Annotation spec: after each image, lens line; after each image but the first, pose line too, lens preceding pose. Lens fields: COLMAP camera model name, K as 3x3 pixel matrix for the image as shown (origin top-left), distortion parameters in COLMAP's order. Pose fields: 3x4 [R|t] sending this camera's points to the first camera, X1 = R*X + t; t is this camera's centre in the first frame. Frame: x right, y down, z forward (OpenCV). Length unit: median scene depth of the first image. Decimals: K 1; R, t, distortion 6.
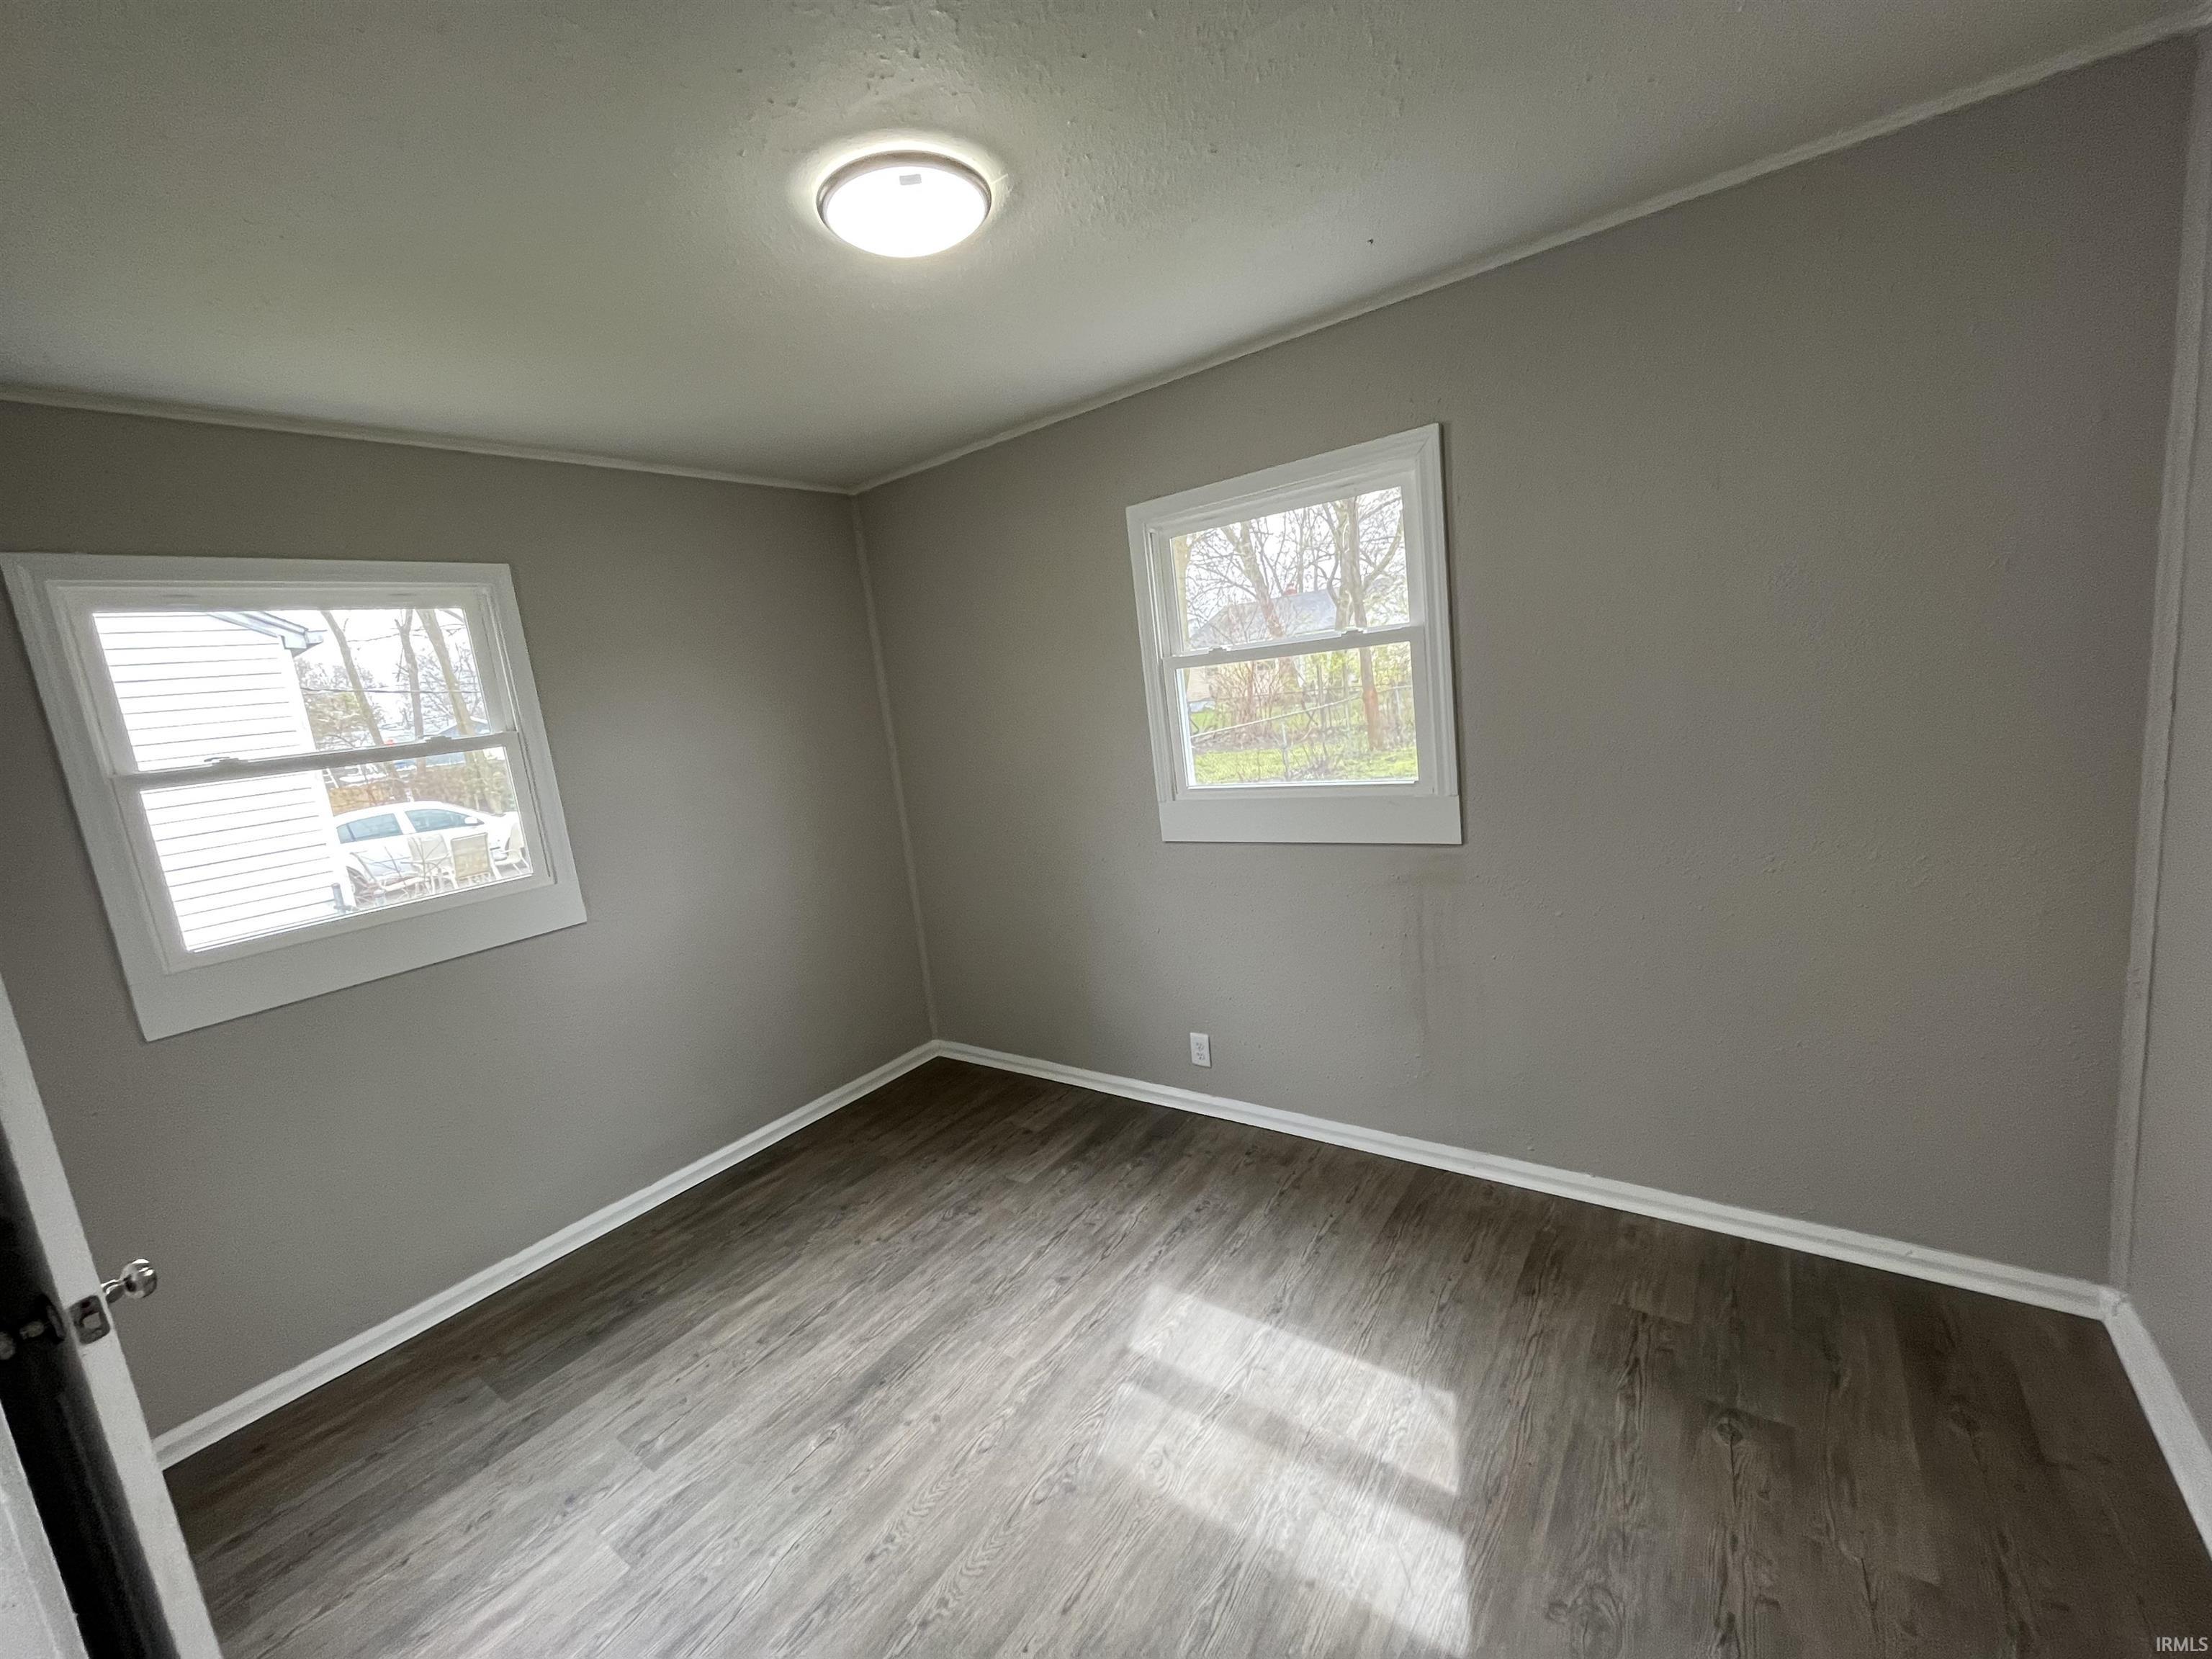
lens RADIAL K [[892.2, 0, 1102.9], [0, 892.2, 822.8], [0, 0, 1]] dist [-0.004609, -0.000540]
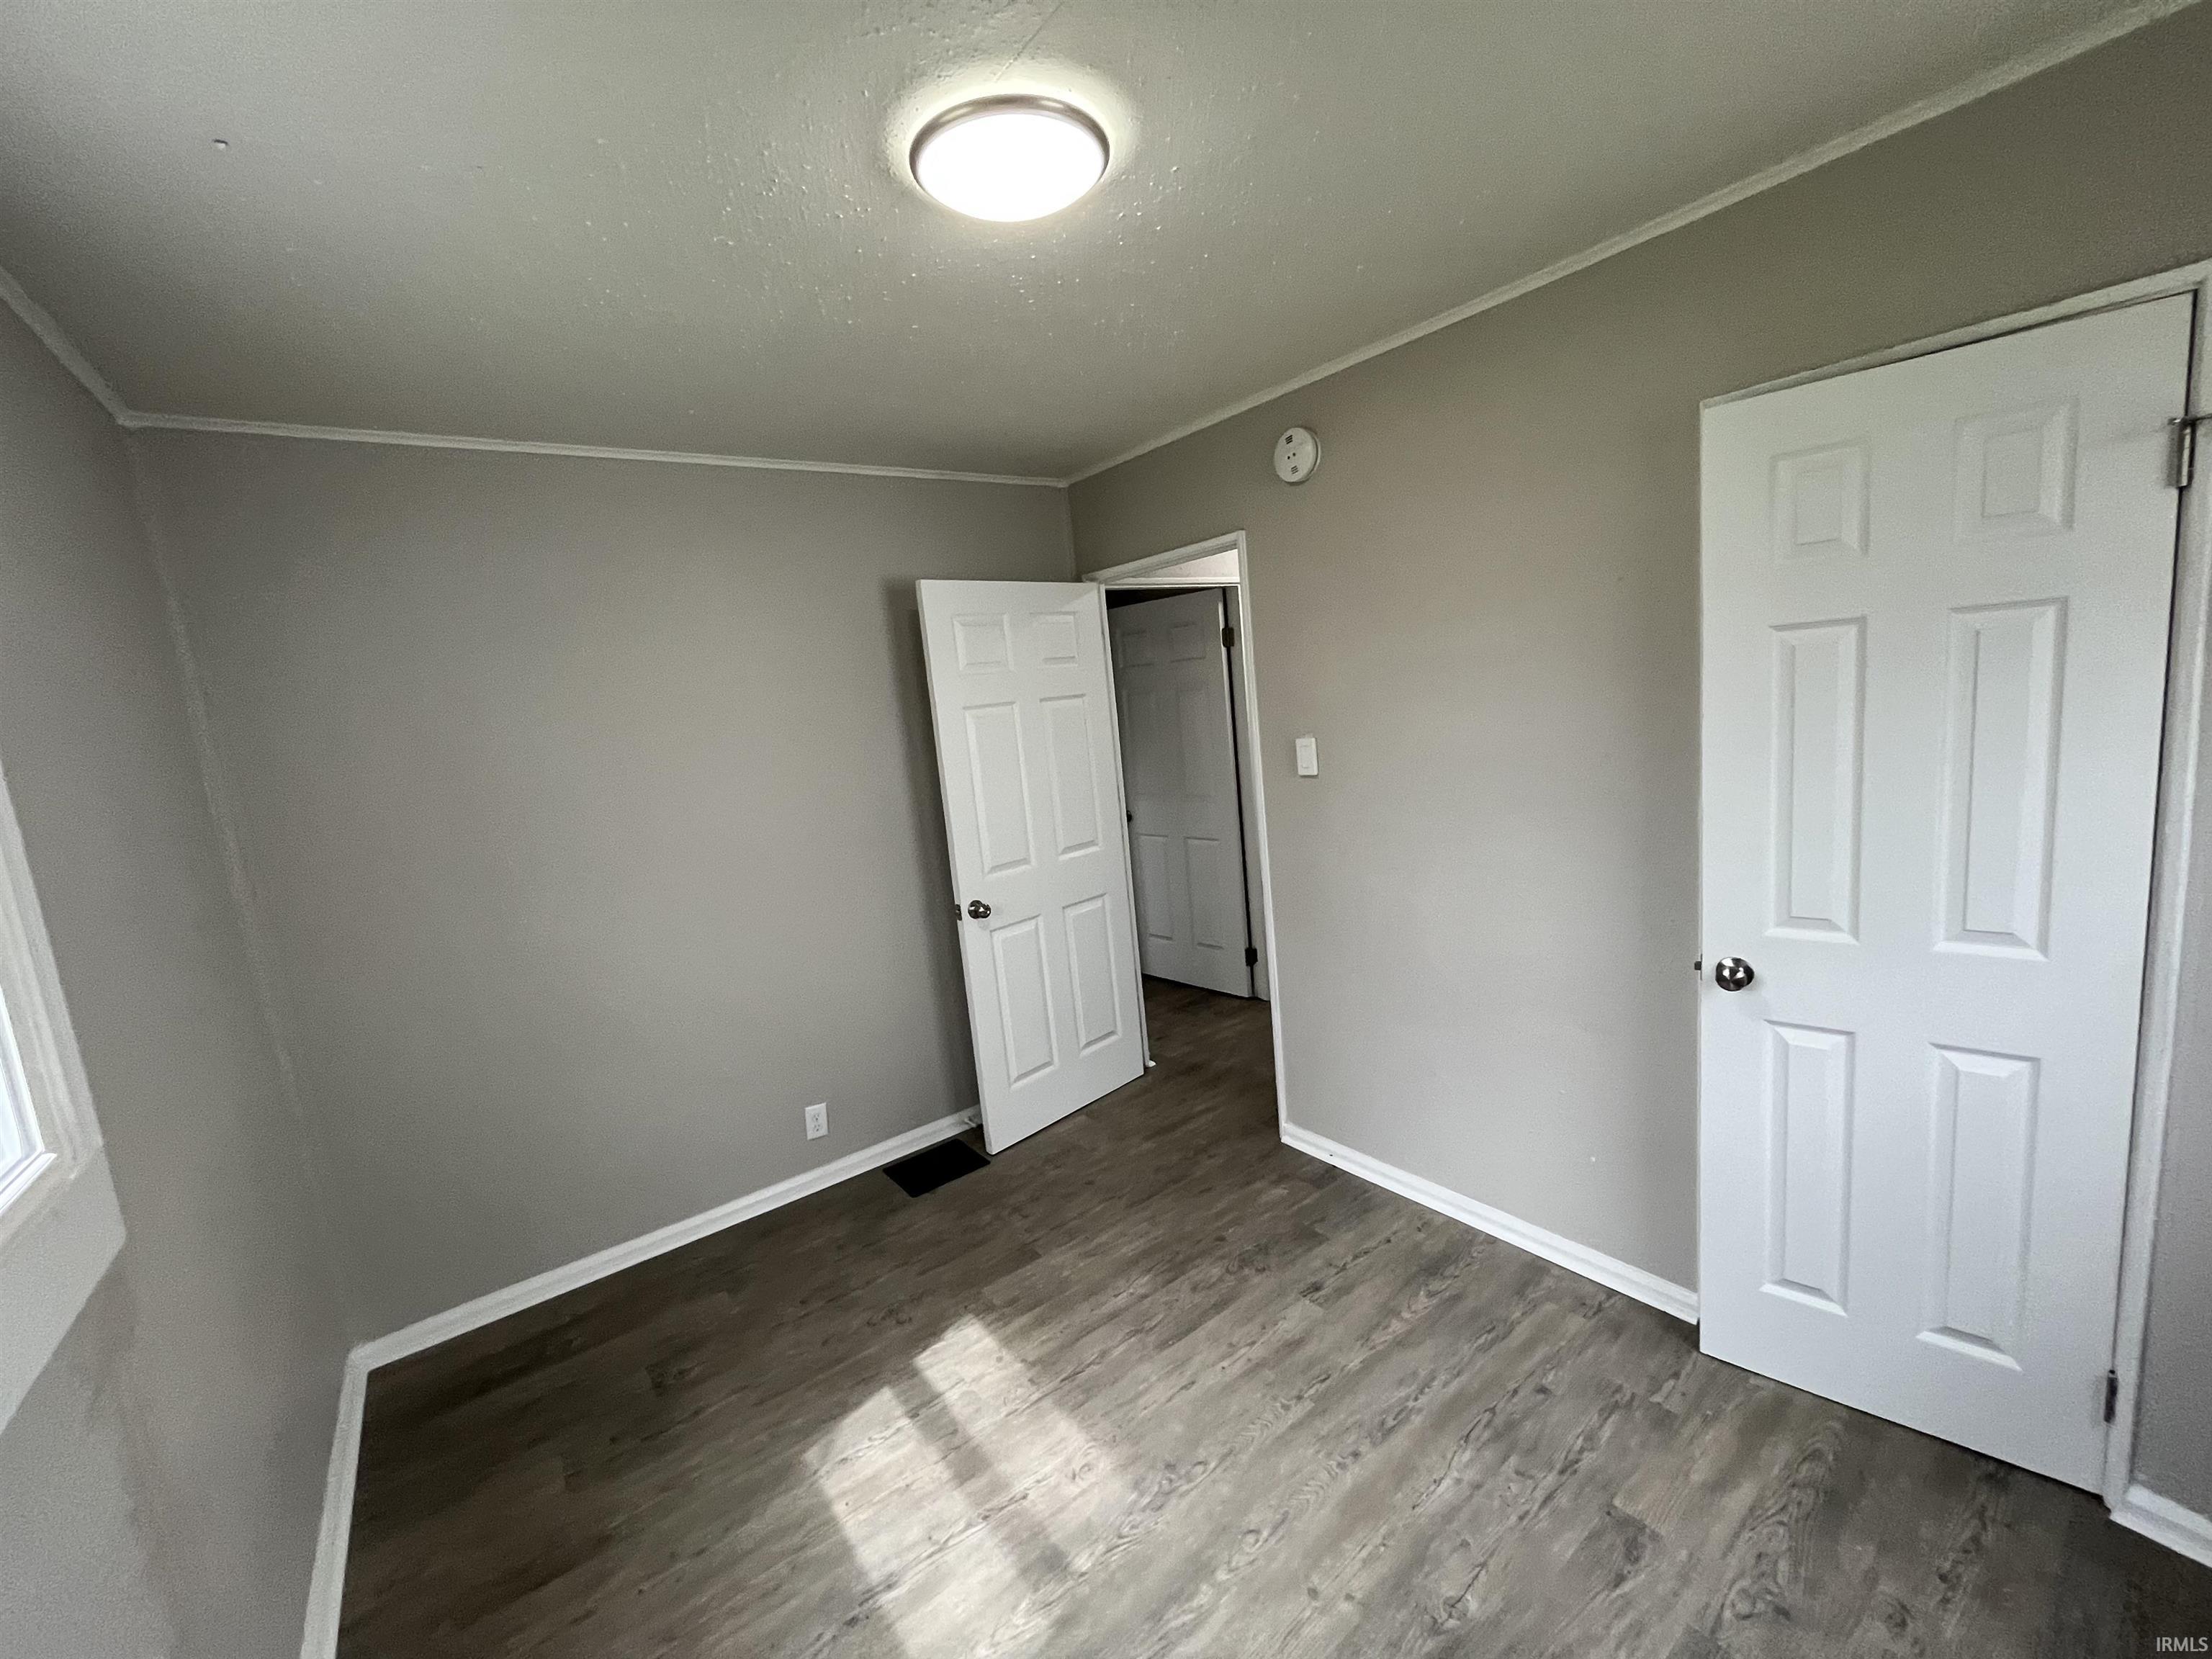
lens RADIAL K [[892.2, 0, 1102.5], [0, 892.2, 823.7], [0, 0, 1]] dist [-0.004609, -0.000540]
pose [[-0.935652, 0.158722, 0.315220, -0.404353], [0.245796, 0.933998, 0.259290, -0.252735], [-0.253259, 0.320085, -0.912910, 1.693691]]
